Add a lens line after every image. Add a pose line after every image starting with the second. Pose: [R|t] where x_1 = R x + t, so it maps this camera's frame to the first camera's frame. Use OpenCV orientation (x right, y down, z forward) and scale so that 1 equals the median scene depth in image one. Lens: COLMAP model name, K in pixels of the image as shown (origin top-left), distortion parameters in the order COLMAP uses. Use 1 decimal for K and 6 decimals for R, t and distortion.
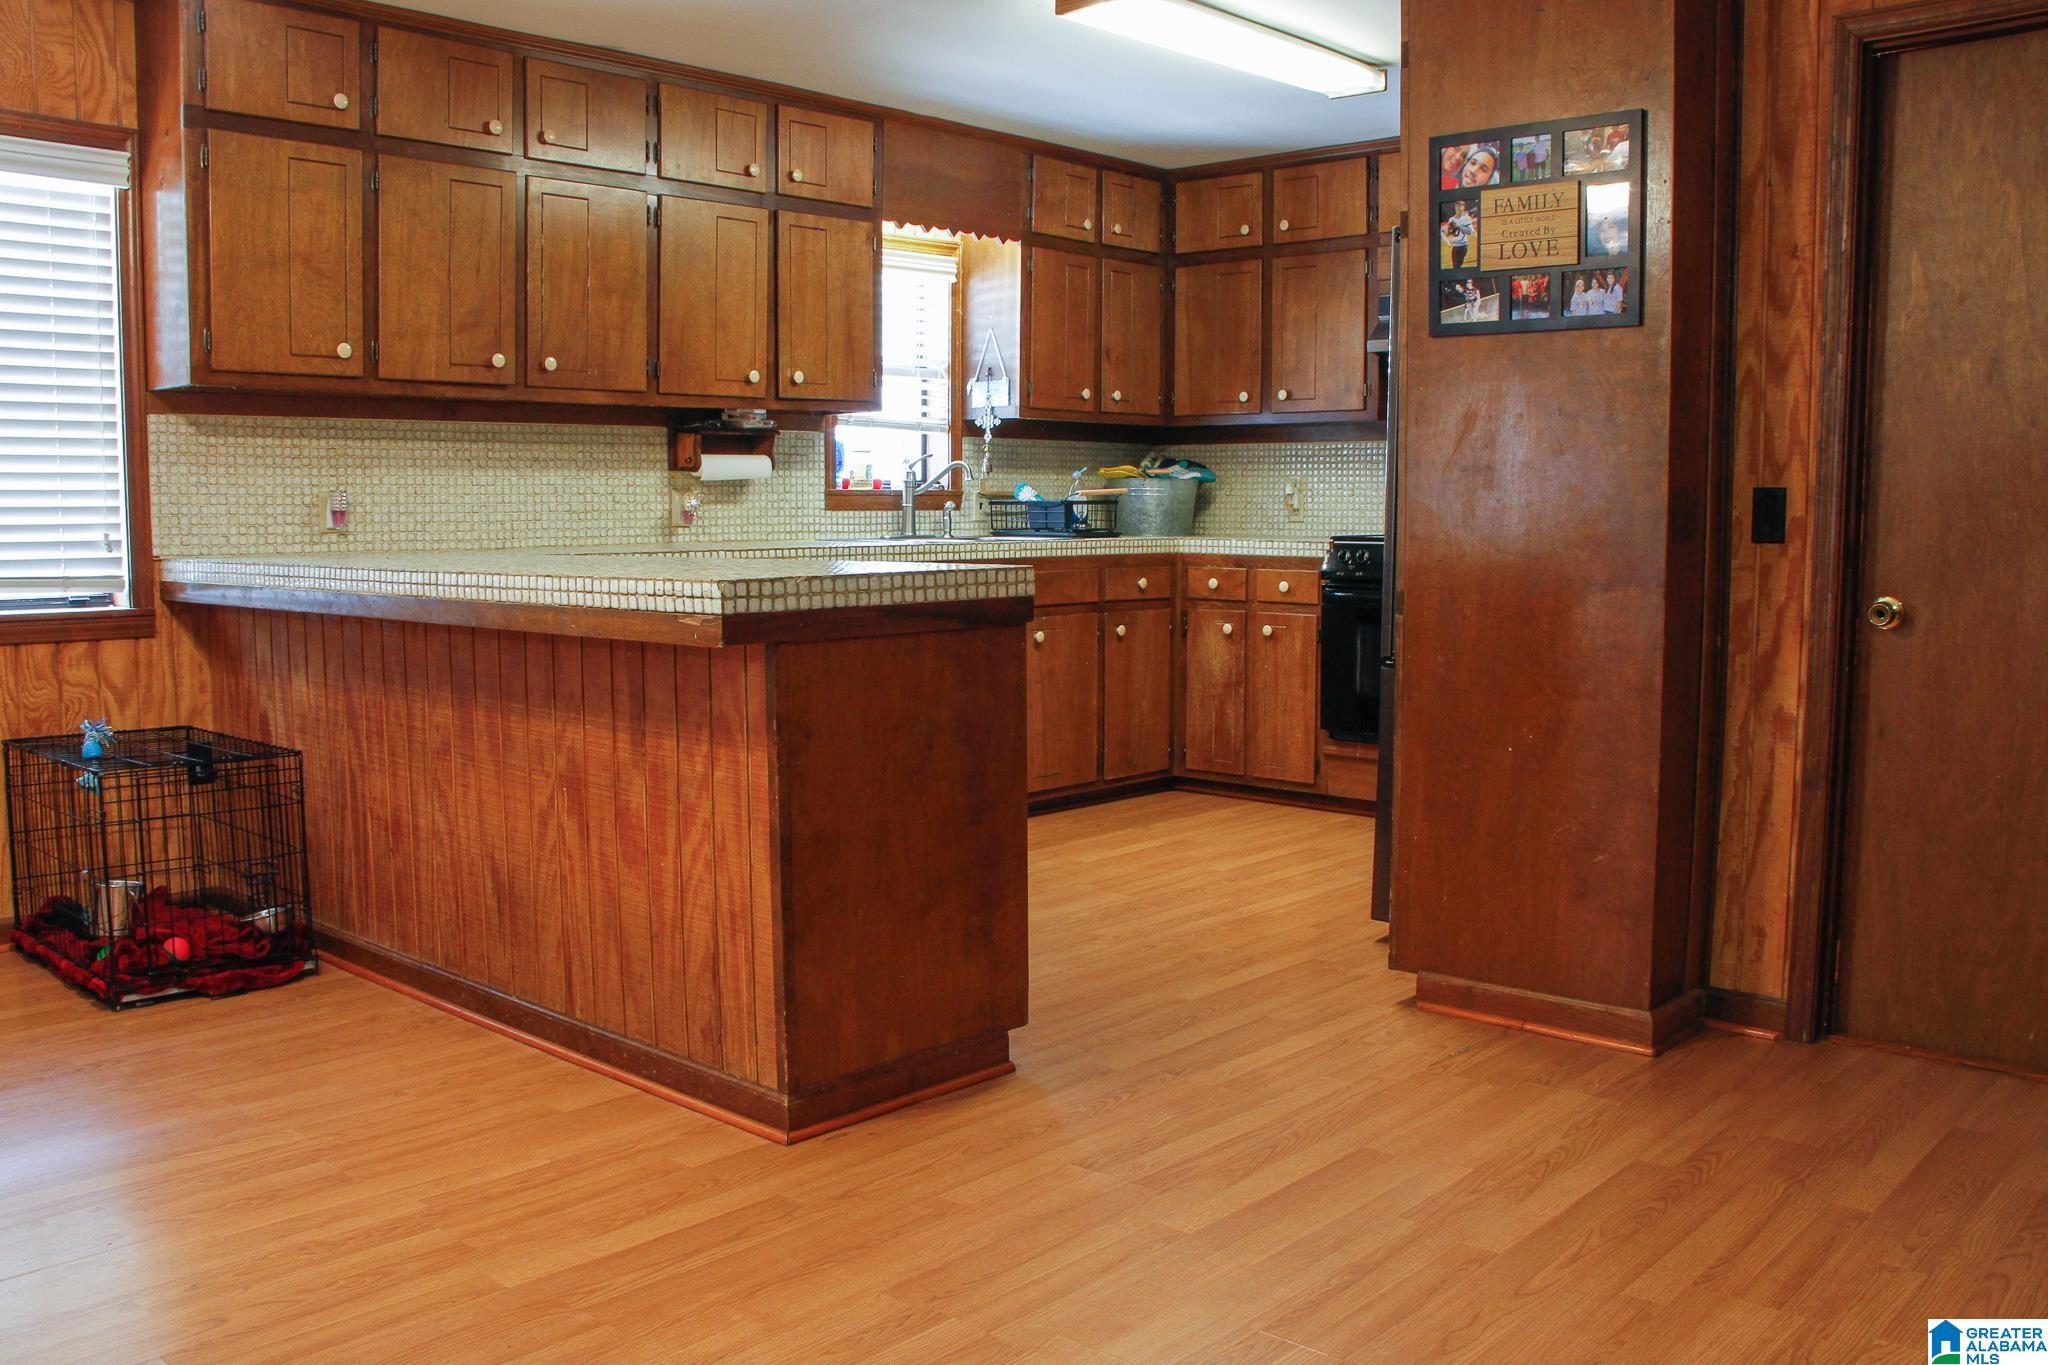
lens RADIAL K [[1757.4, 0, 987.0], [0, 1757.4, 691.2], [0, 0, 1]] dist [-0.196830, 0.170814]
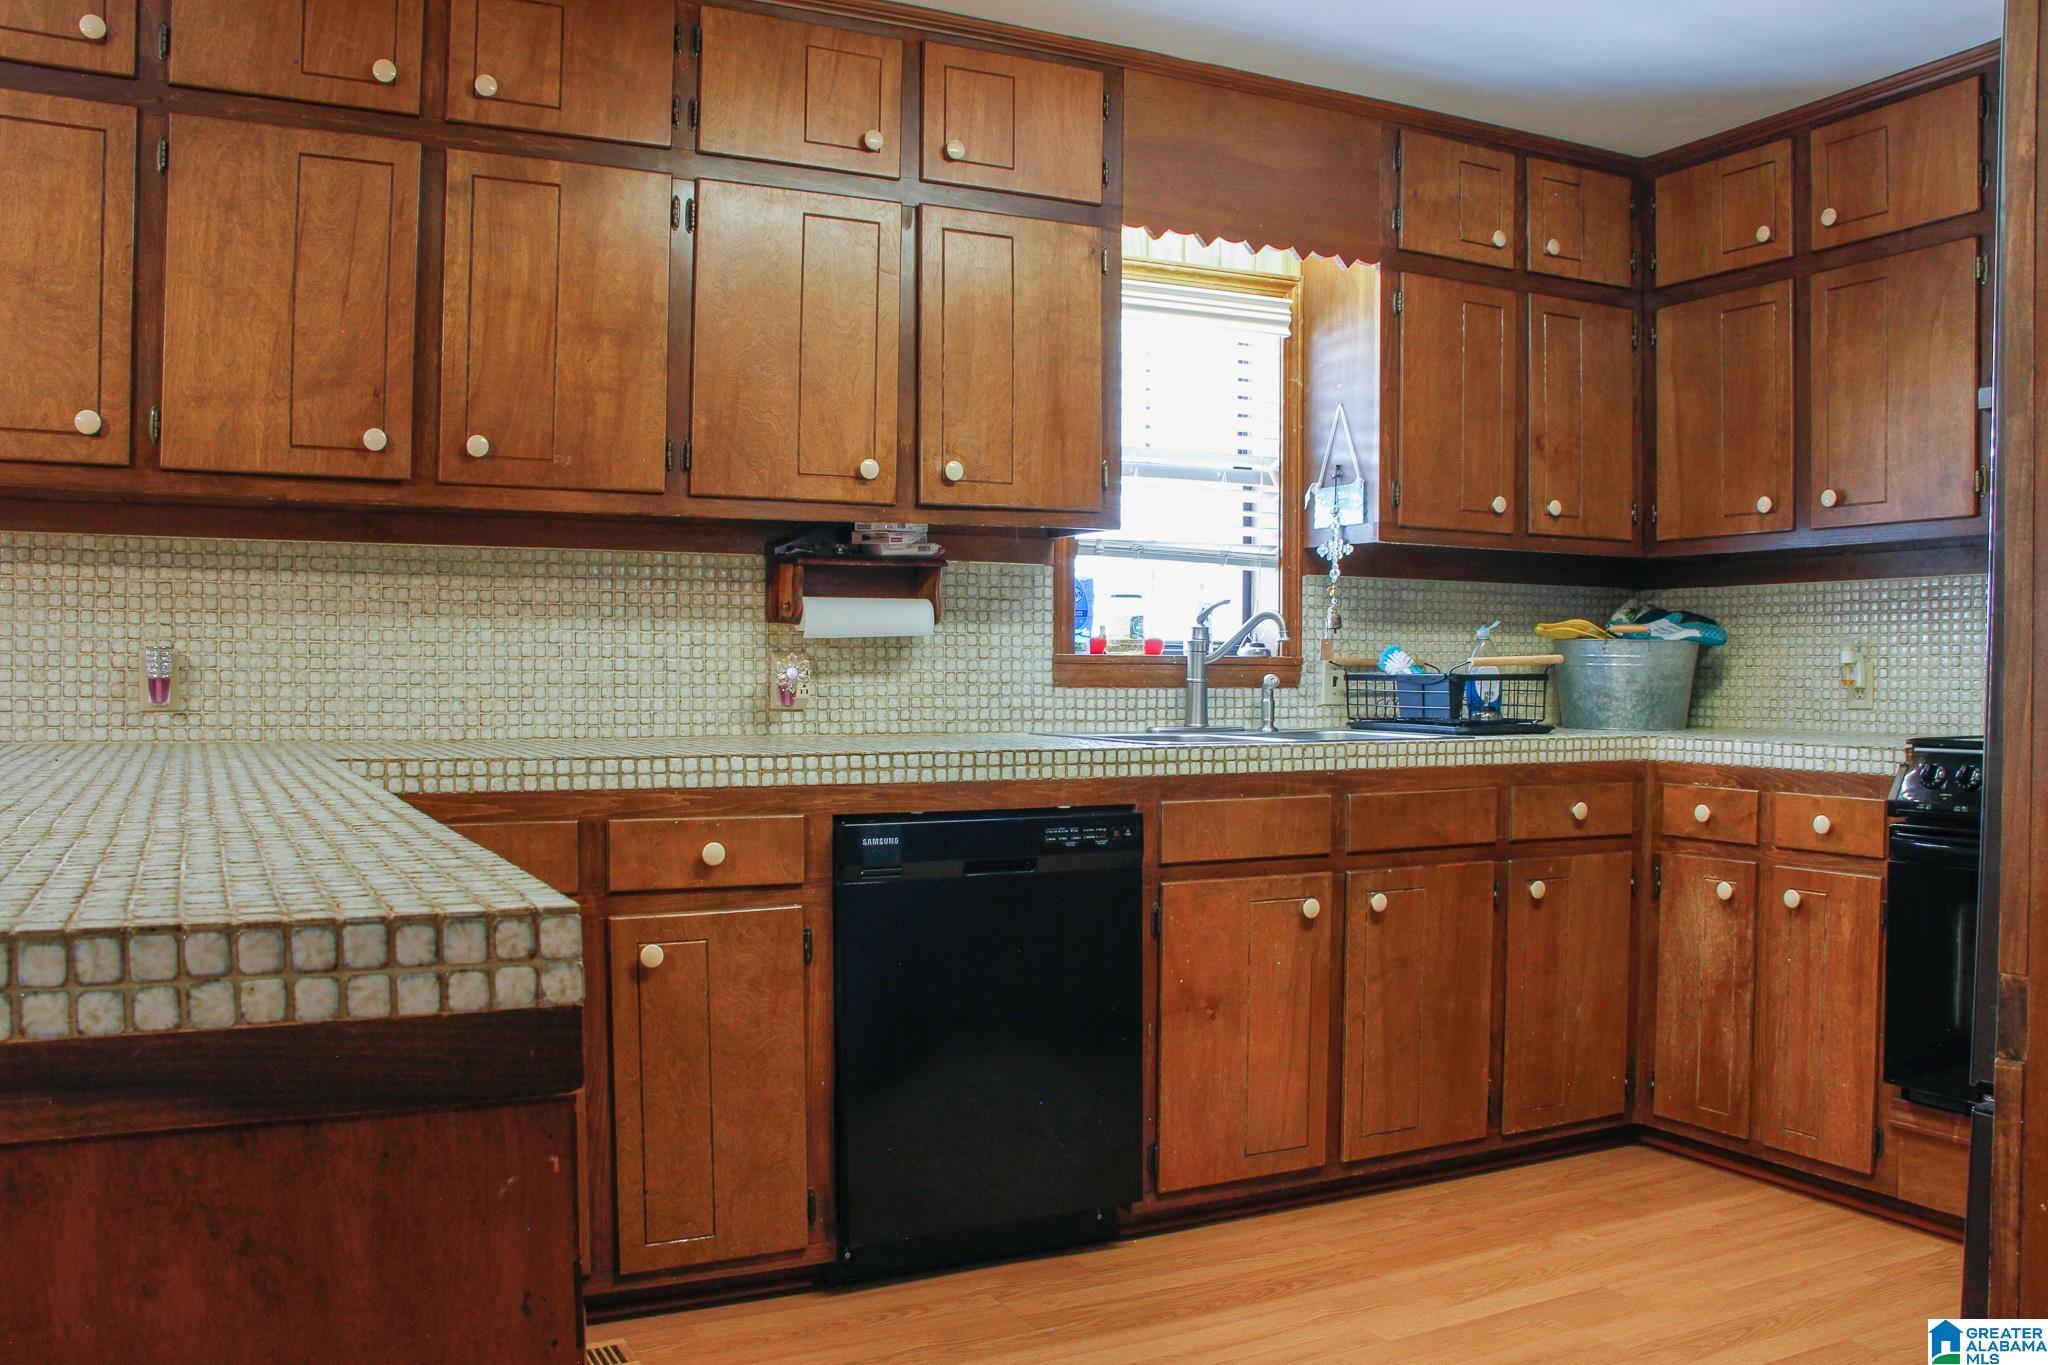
lens RADIAL K [[1693.2, 0, 1026.8], [0, 1693.2, 709.0], [0, 0, 1]] dist [-0.180226, 0.157343]
pose [[0.941338, 0.011482, -0.337269, 0.116904], [-0.040704, 0.995987, -0.079700, -0.049152], [0.335001, 0.088753, 0.938029, 0.450806]]
